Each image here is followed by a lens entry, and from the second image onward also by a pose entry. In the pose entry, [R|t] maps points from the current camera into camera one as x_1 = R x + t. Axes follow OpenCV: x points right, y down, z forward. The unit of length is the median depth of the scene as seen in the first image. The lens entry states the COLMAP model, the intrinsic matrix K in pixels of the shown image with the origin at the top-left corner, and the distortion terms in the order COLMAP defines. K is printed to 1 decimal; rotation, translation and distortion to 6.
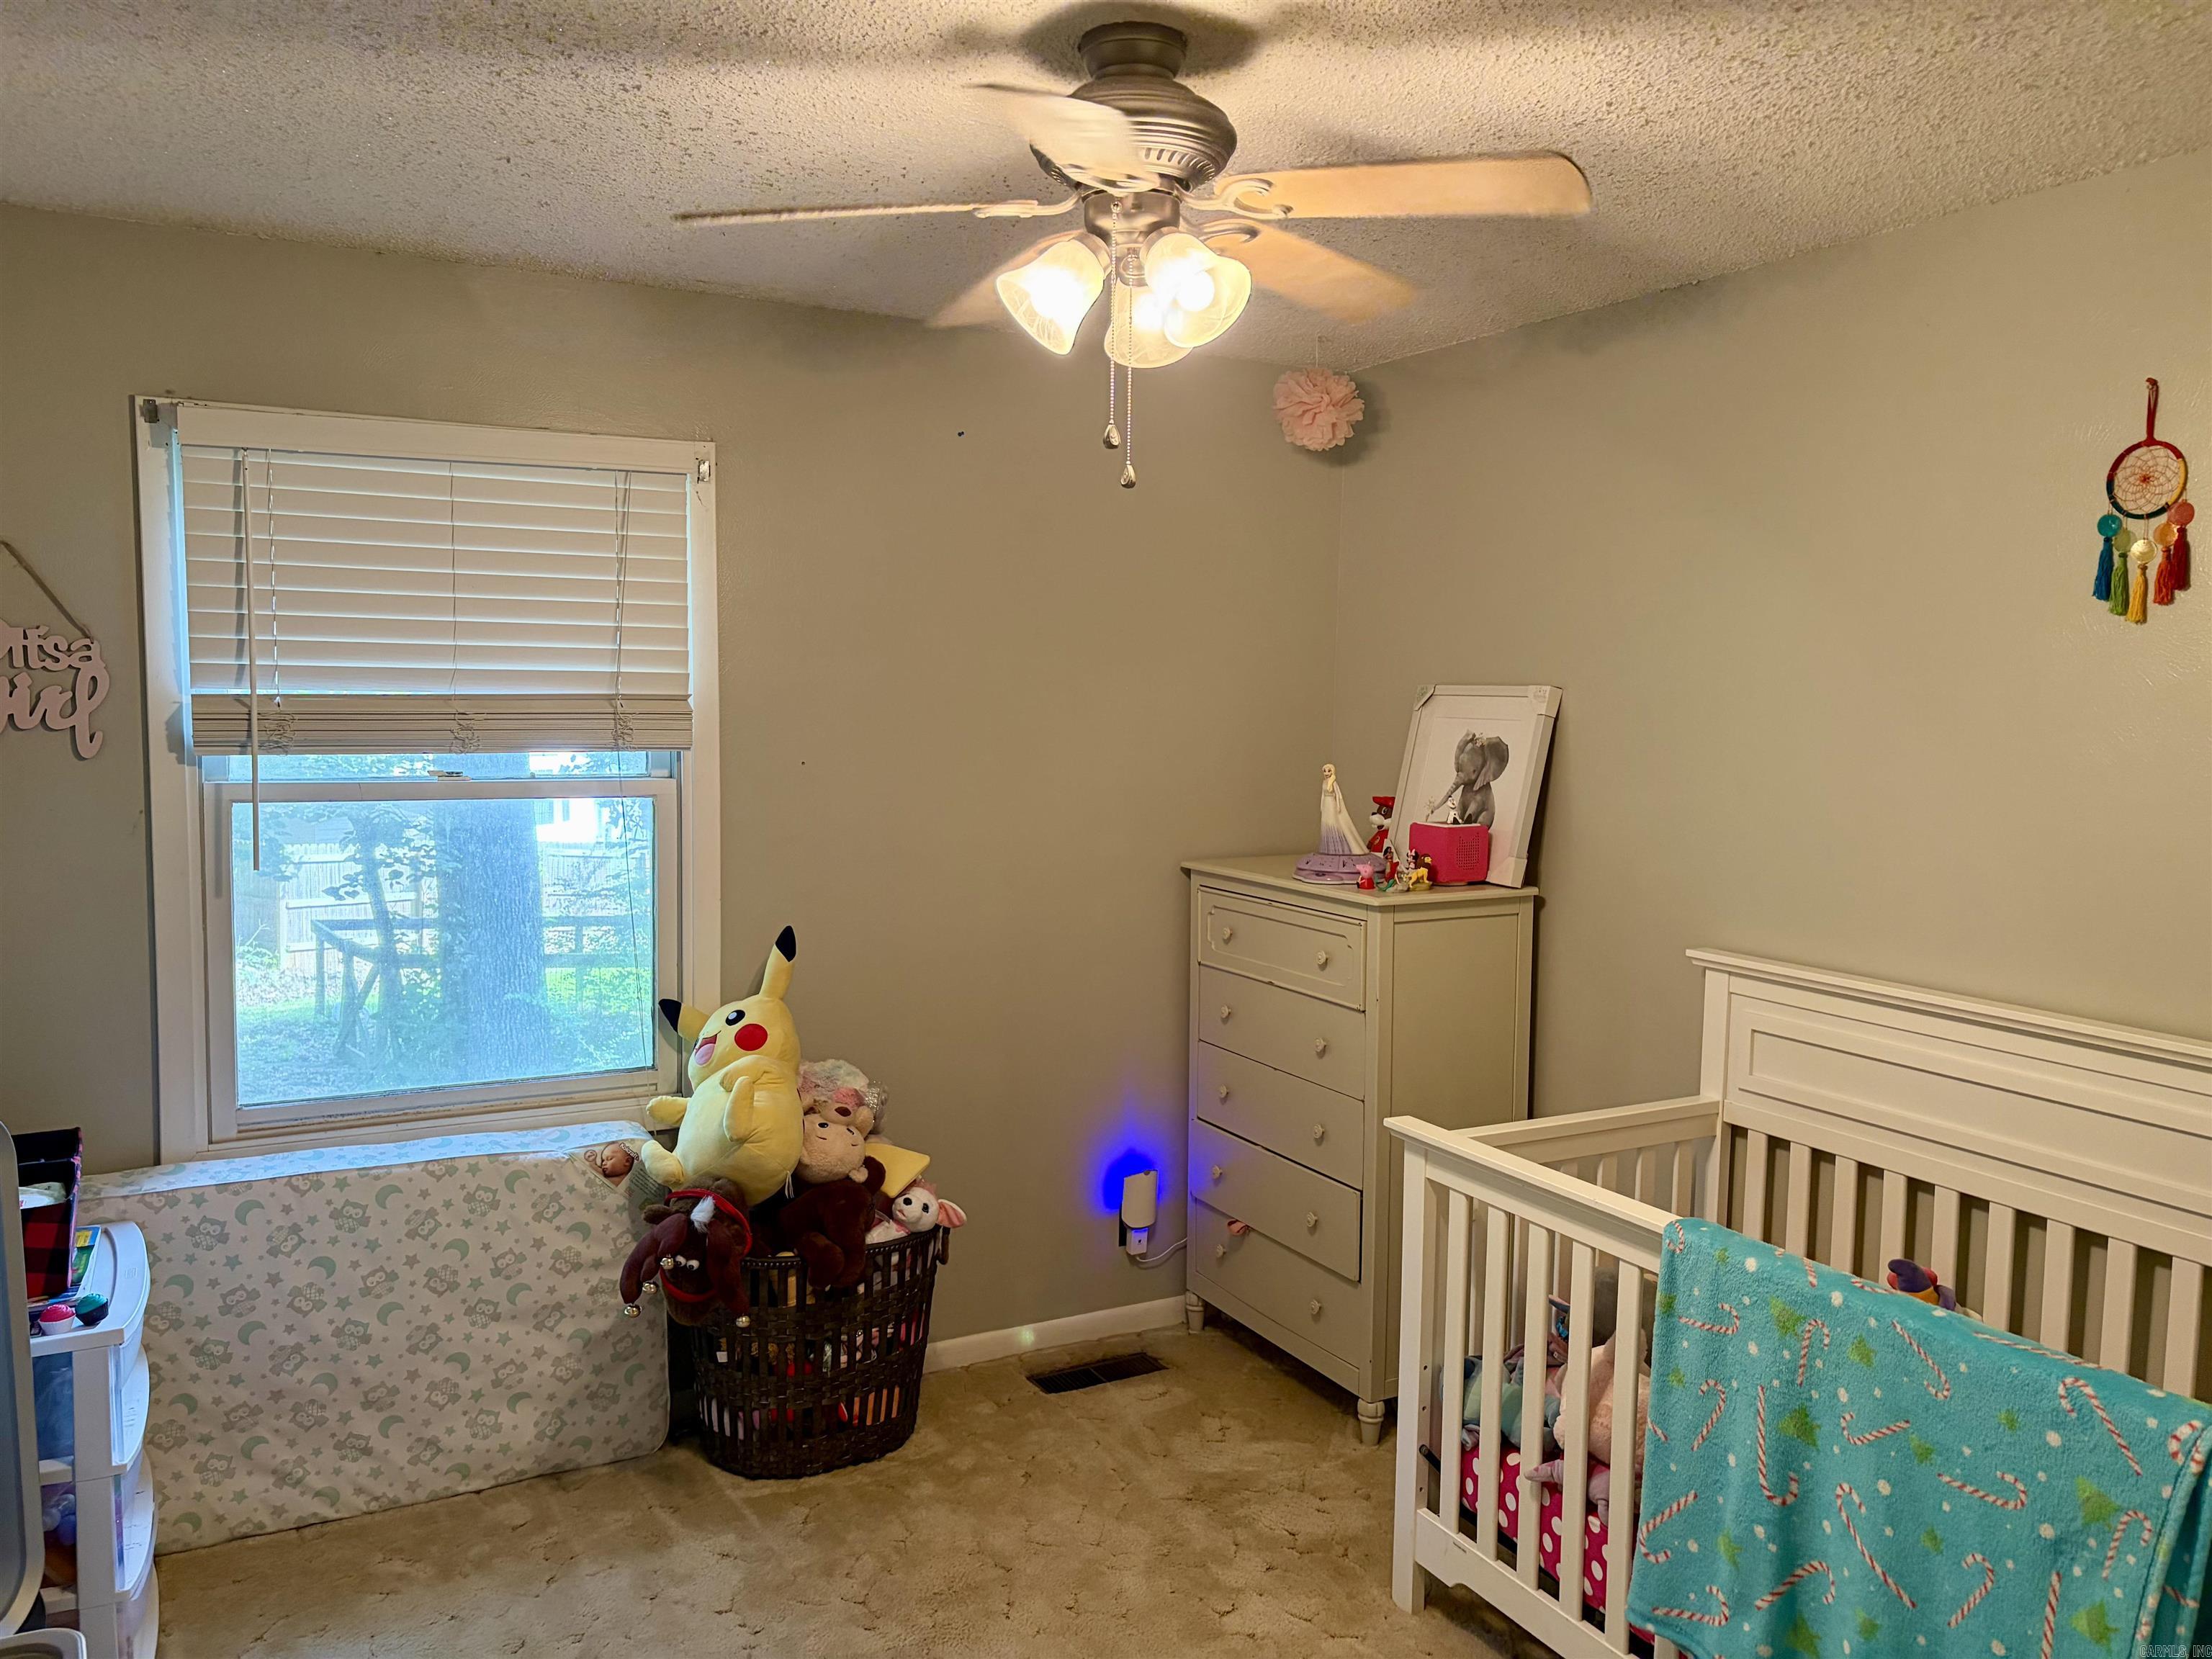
lens RADIAL K [[1682.3, 0, 1106.0], [0, 1682.3, 829.5], [0, 0, 1]] dist [0.001075, -0.080759]
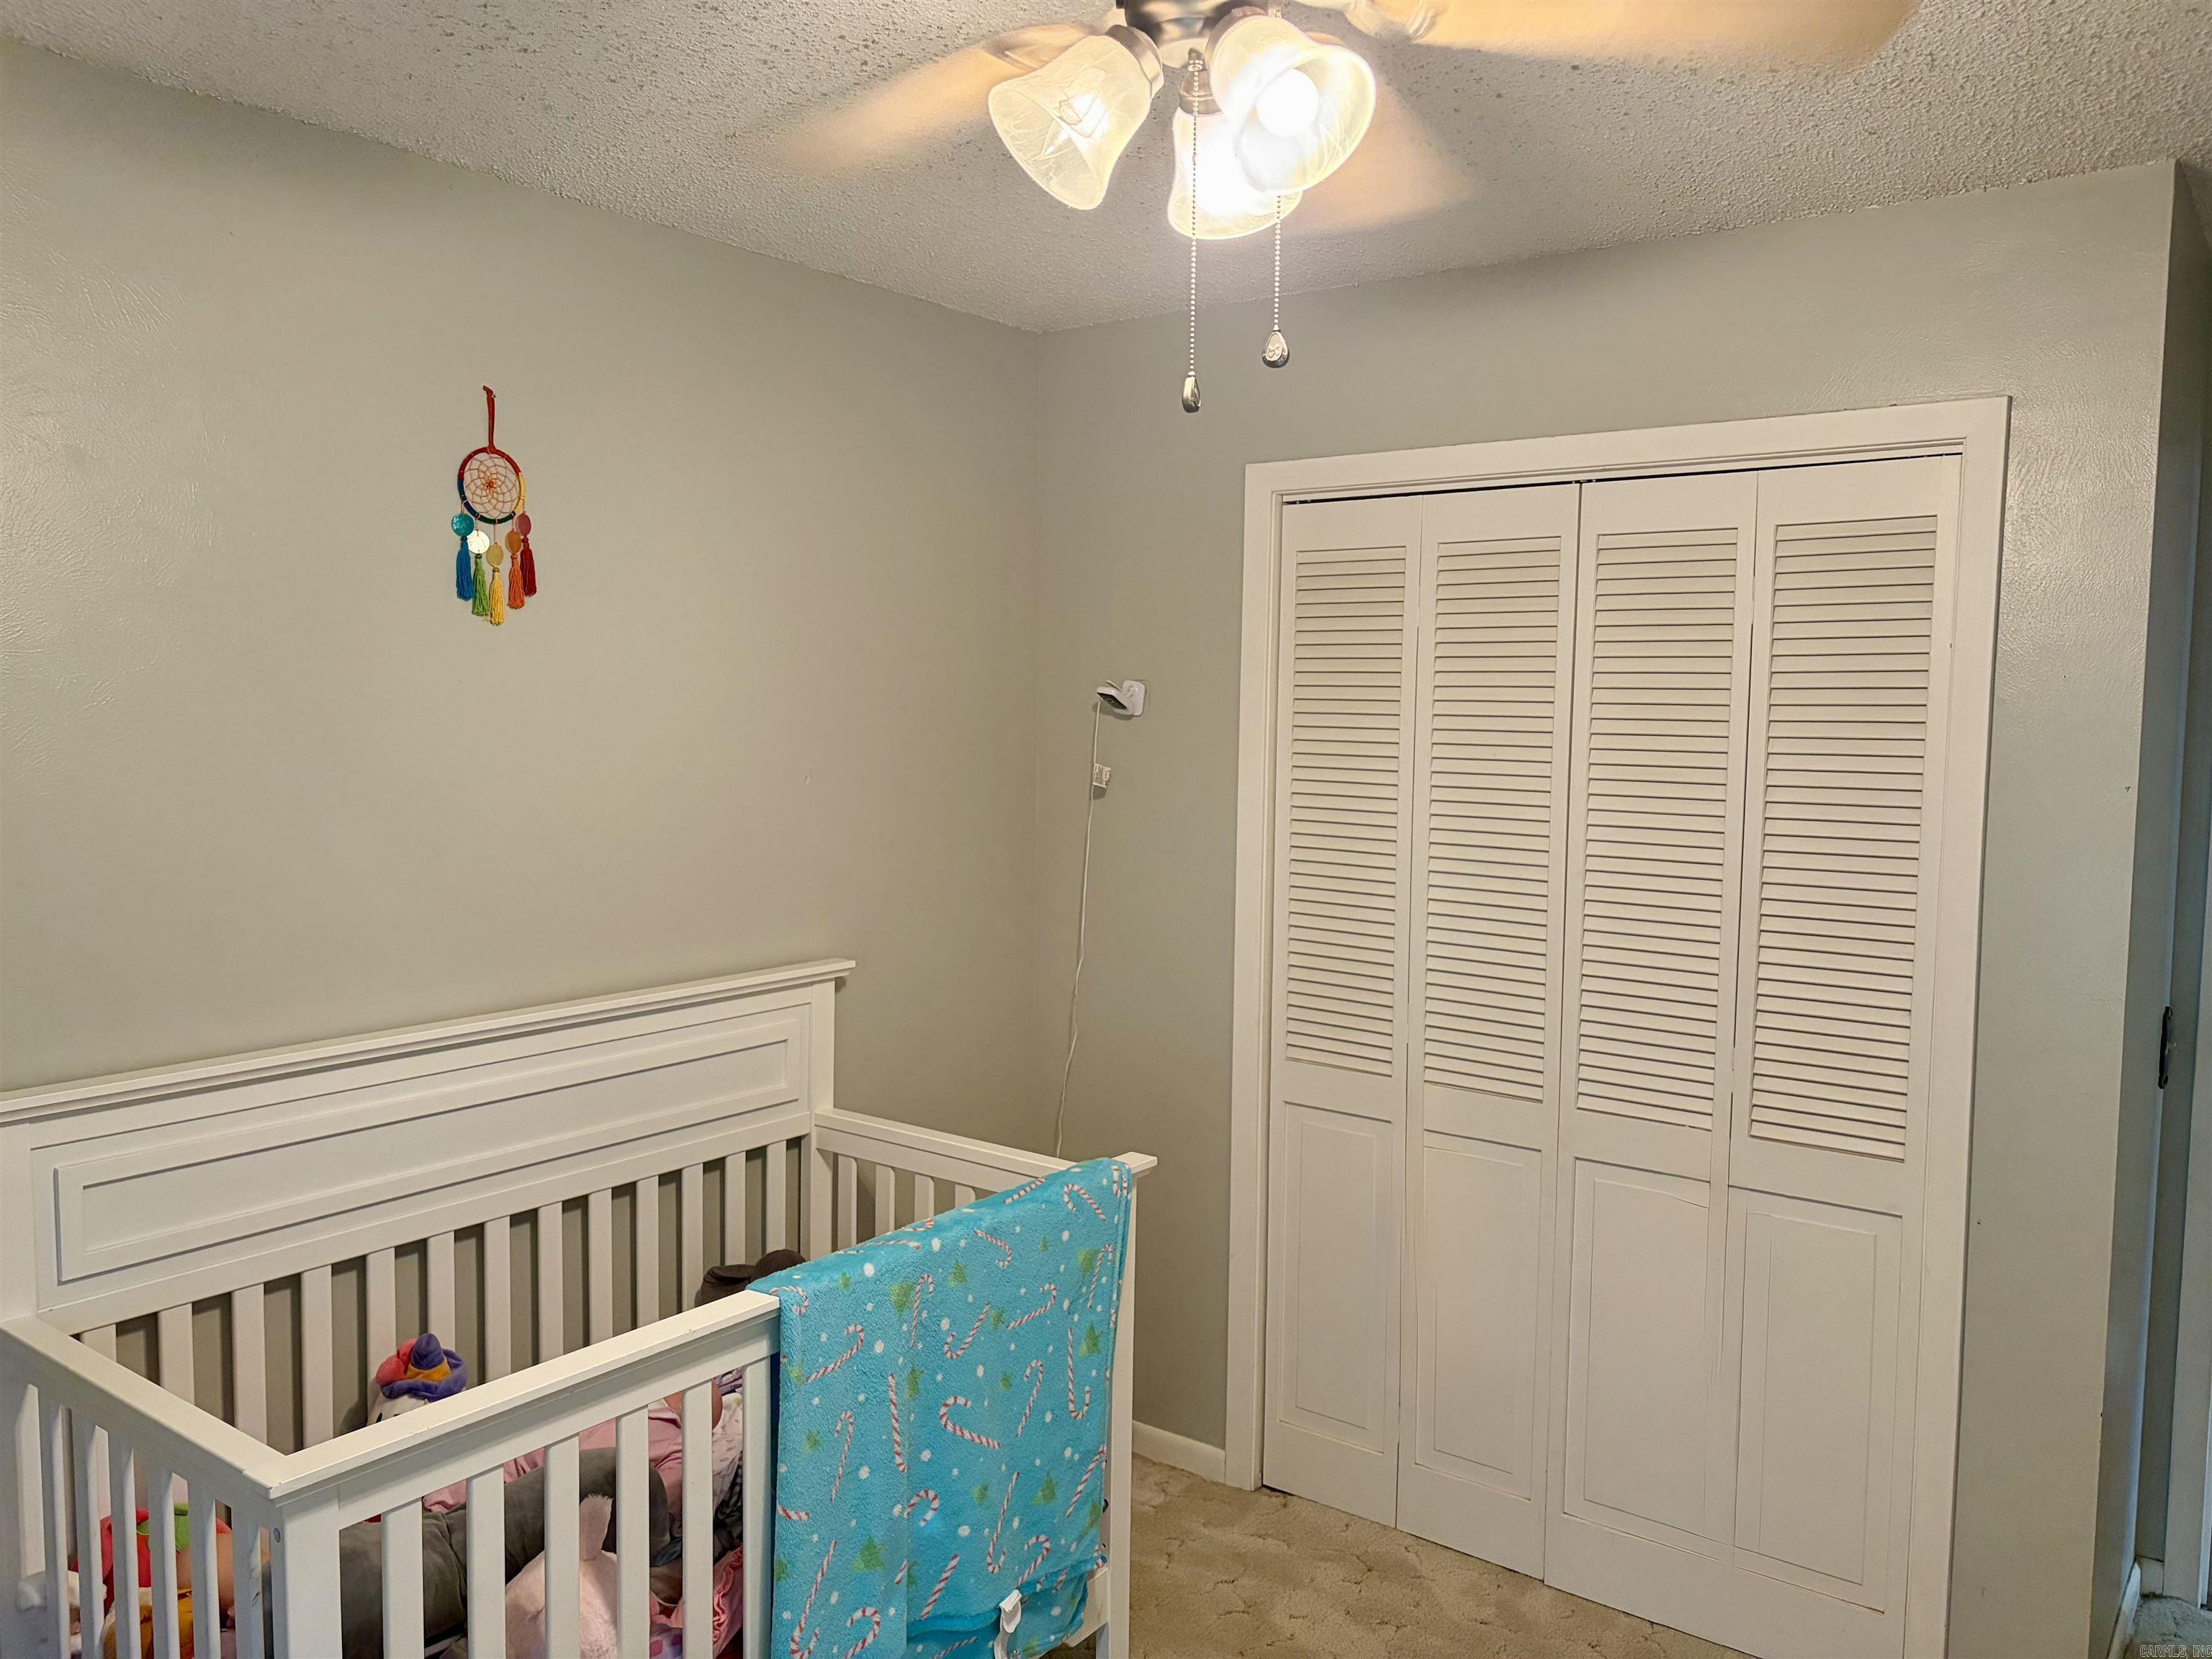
lens RADIAL K [[1606.3, 0, 1106.0], [0, 1606.3, 829.5], [0, 0, 1]] dist [0.000525, 0.000590]
pose [[-0.418988, -0.093055, 0.903211, -0.462283], [0.063371, 0.989312, 0.131323, -0.106577], [-0.905778, 0.112261, -0.408613, 1.091948]]
